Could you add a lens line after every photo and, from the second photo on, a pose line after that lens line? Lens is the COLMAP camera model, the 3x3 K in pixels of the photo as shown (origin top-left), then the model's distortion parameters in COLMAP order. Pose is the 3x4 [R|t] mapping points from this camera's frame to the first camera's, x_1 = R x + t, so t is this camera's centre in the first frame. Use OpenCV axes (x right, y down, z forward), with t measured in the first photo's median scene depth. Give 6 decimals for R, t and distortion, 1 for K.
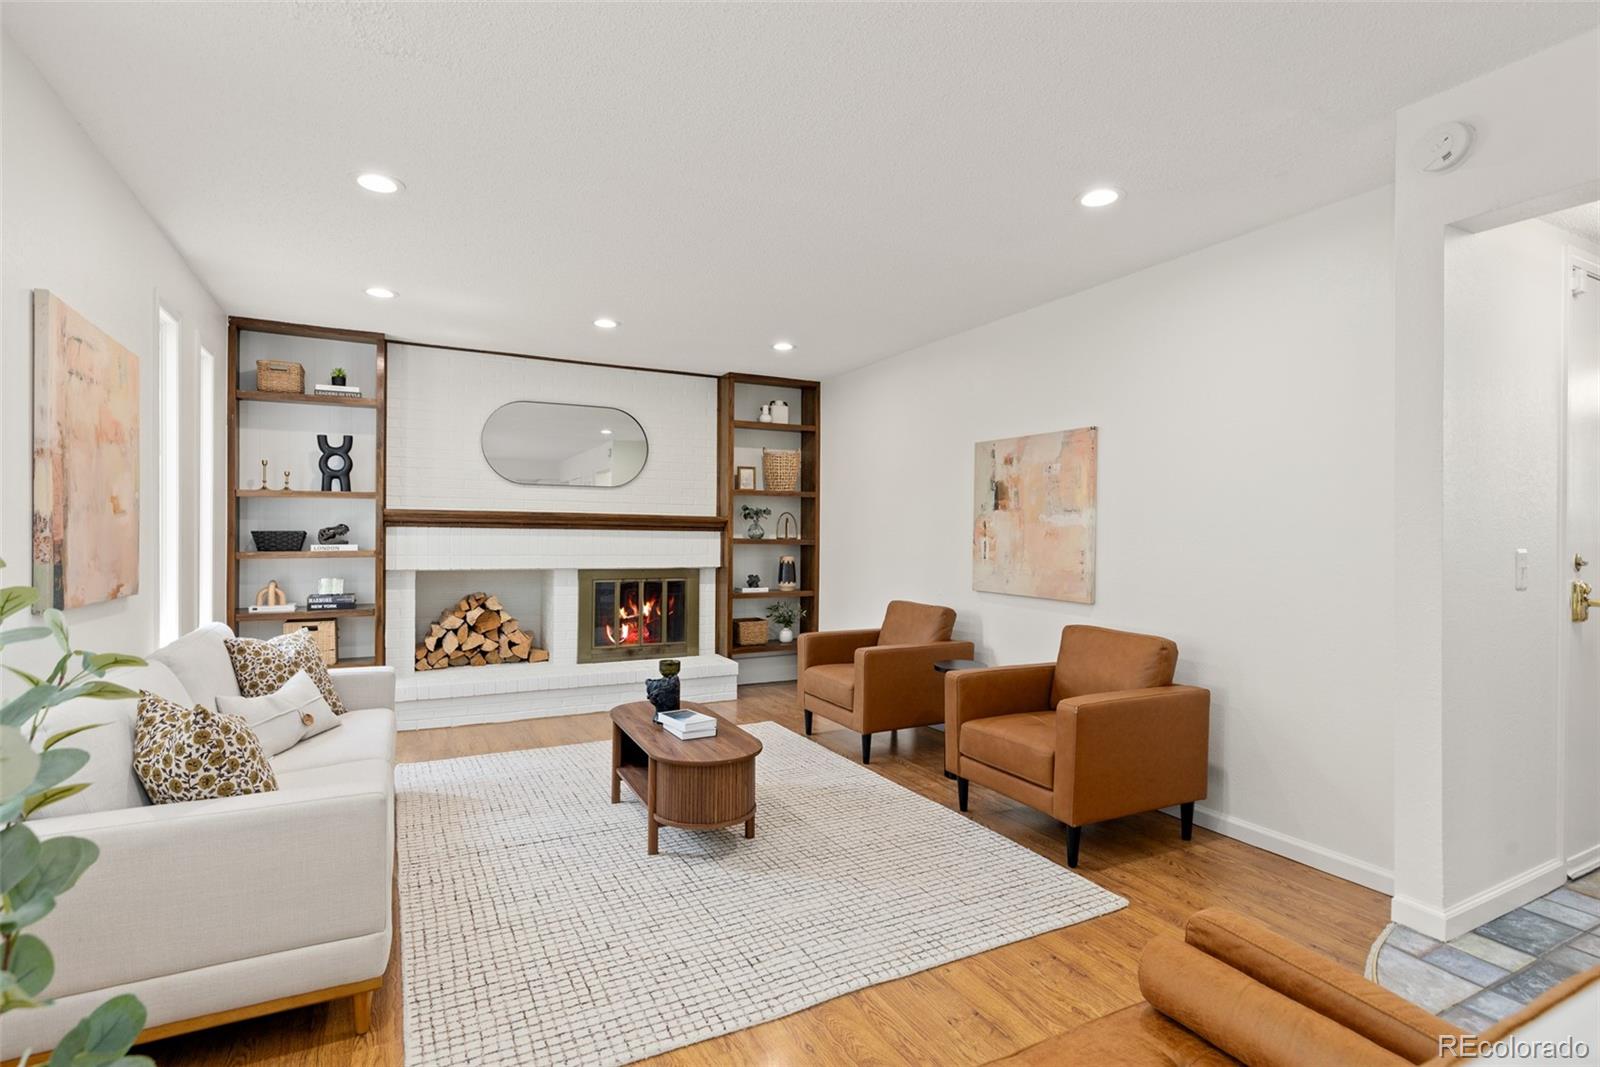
lens RADIAL K [[778.6, 0, 804.8], [0, 778.6, 541.2], [0, 0, 1]] dist [-0.002202, -0.000166]
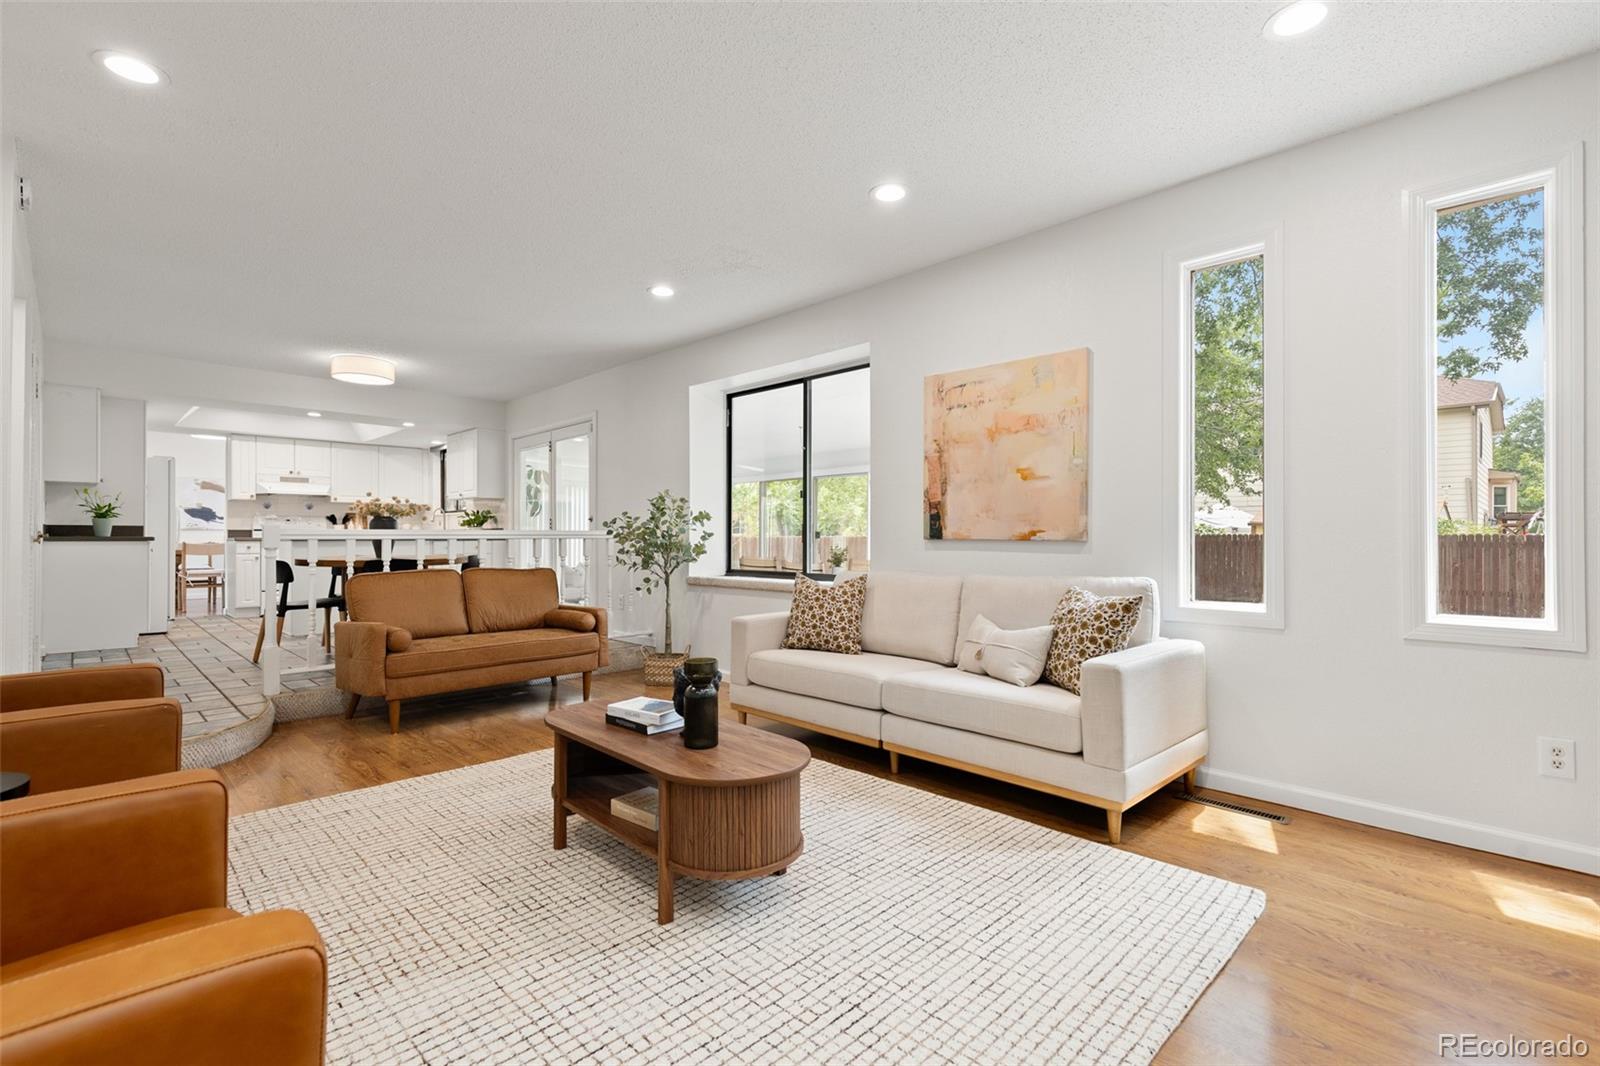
lens RADIAL K [[730.1, 0, 799.6], [0, 730.1, 528.4], [0, 0, 1]] dist [0.011465, -0.001399]
pose [[-0.958340, -0.010603, -0.285433, -0.057824], [-0.009245, 0.999939, -0.006104, 0.034092], [0.285480, -0.003211, -0.958379, 1.145908]]
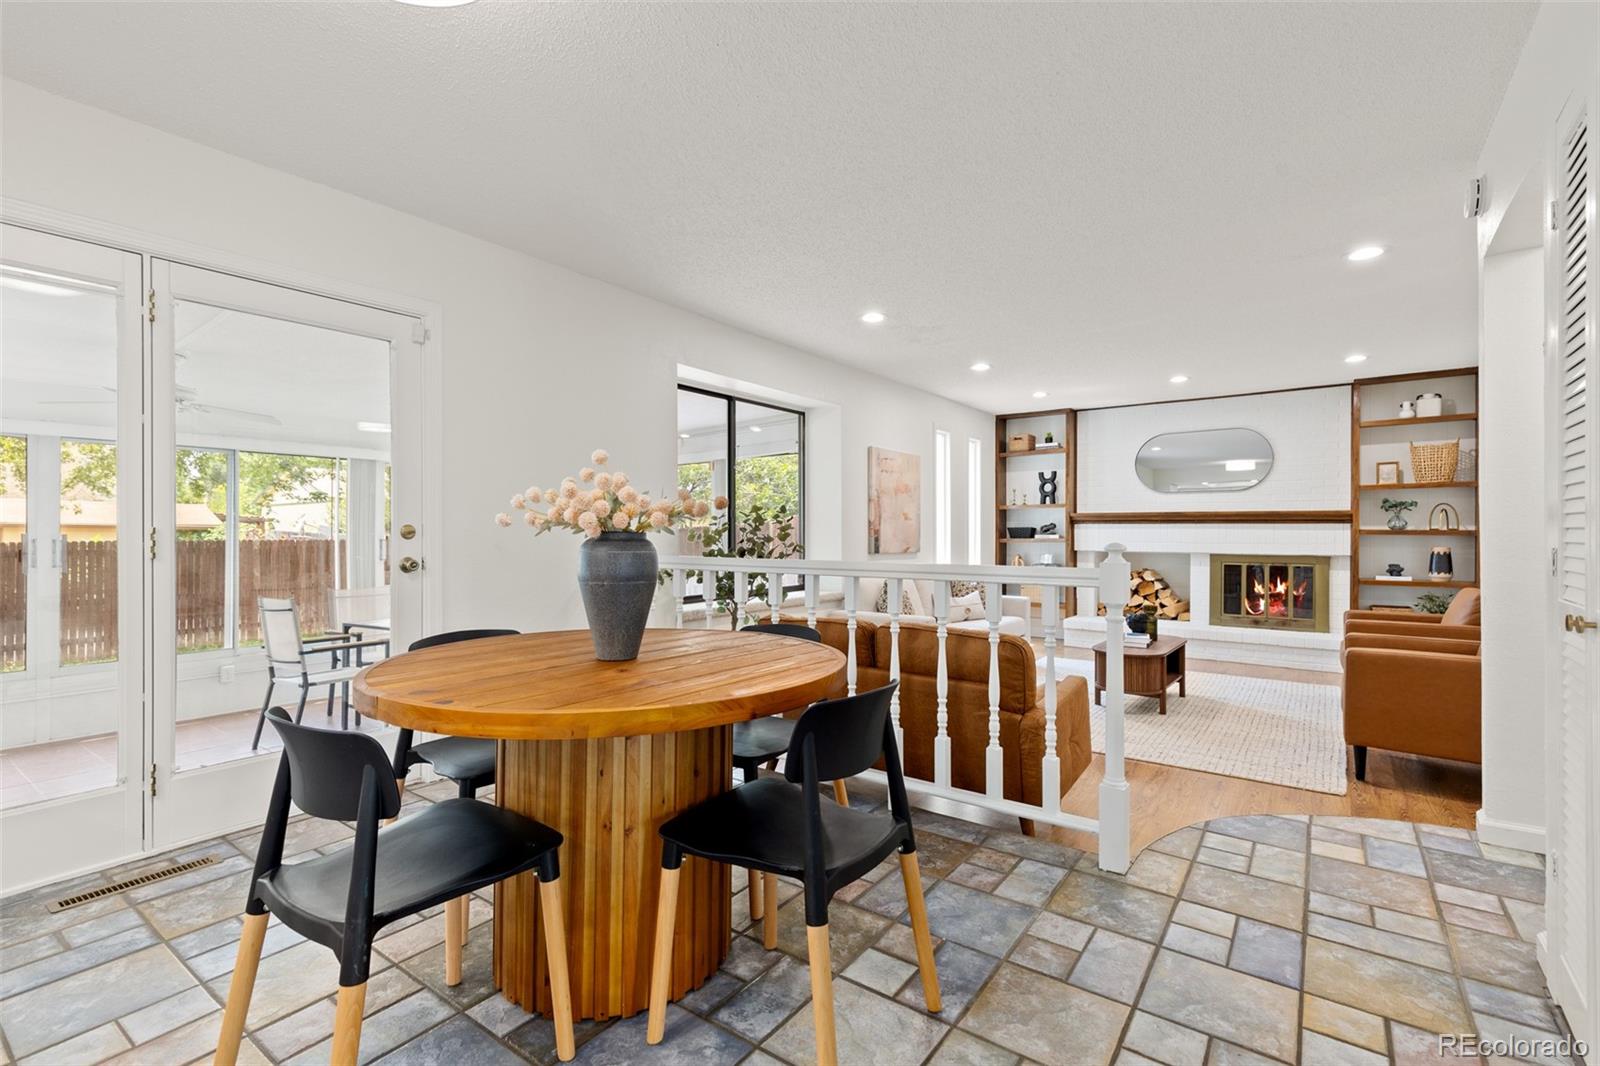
lens RADIAL K [[730.1, 0, 784.8], [0, 730.1, 535.0], [0, 0, 1]] dist [0.011465, -0.001399]
pose [[0.428975, -0.003640, -0.903309, 0.609035], [-0.004034, 0.999974, -0.005945, 0.016605], [0.903307, 0.006194, 0.428949, -0.220009]]
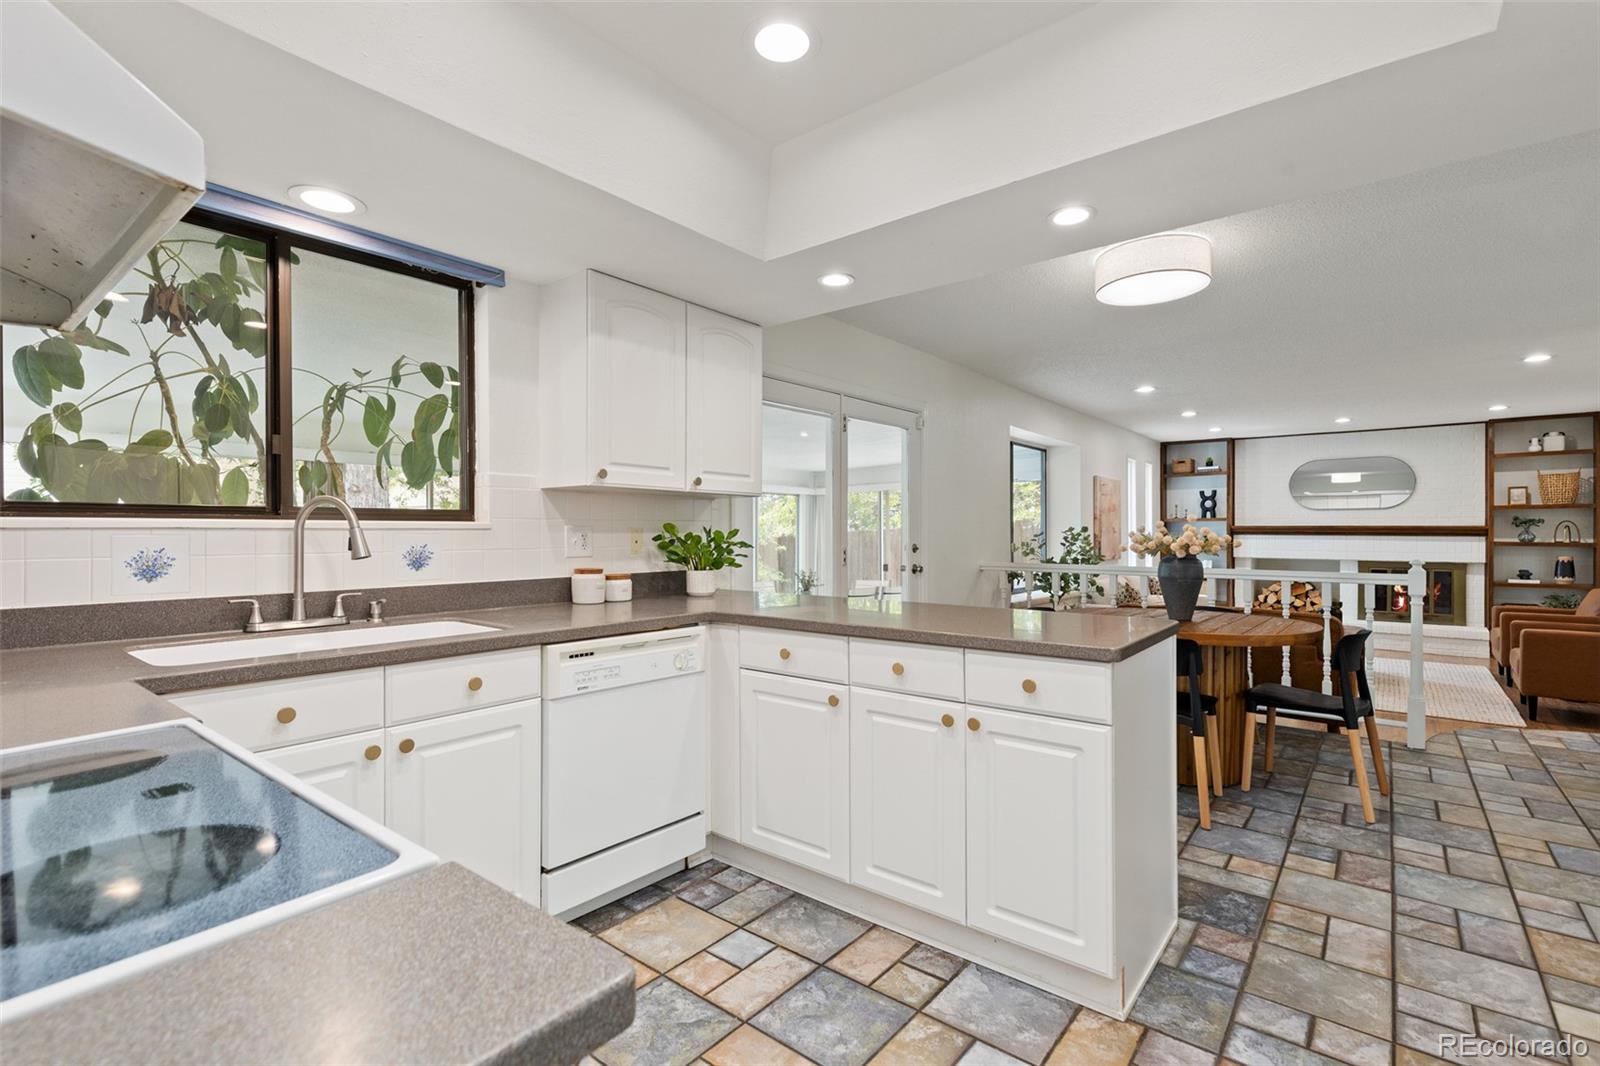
lens RADIAL K [[730.1, 0, 796.0], [0, 730.1, 531.9], [0, 0, 1]] dist [0.011465, -0.001399]
pose [[0.389251, -0.007822, -0.921099, 0.751647], [-0.006930, 0.999911, -0.011420, 0.002743], [0.921106, 0.010828, 0.389162, -0.751675]]
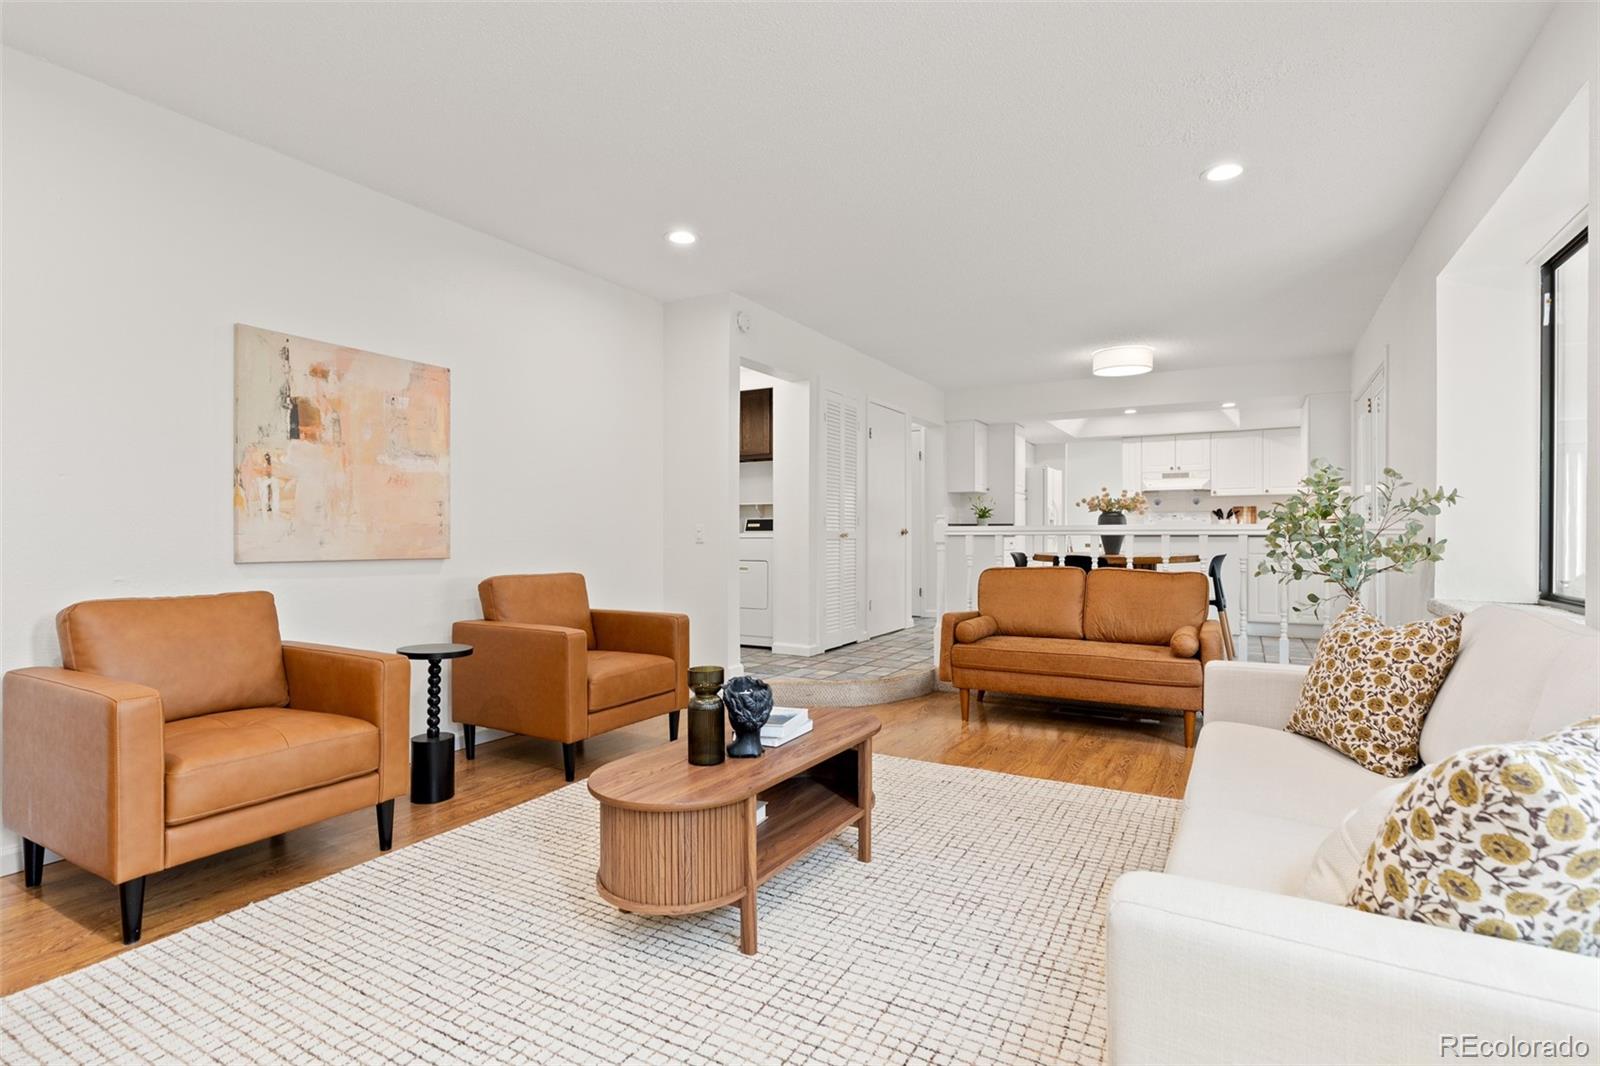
lens RADIAL K [[785.4, 0, 785.6], [0, 785.4, 536.0], [0, 0, 1]] dist [0.001733, 0.000146]
pose [[-0.525238, -0.009487, 0.850902, -0.506374], [0.004212, 0.999897, 0.013748, 0.033142], [-0.850945, 0.010805, -0.525144, 0.900348]]
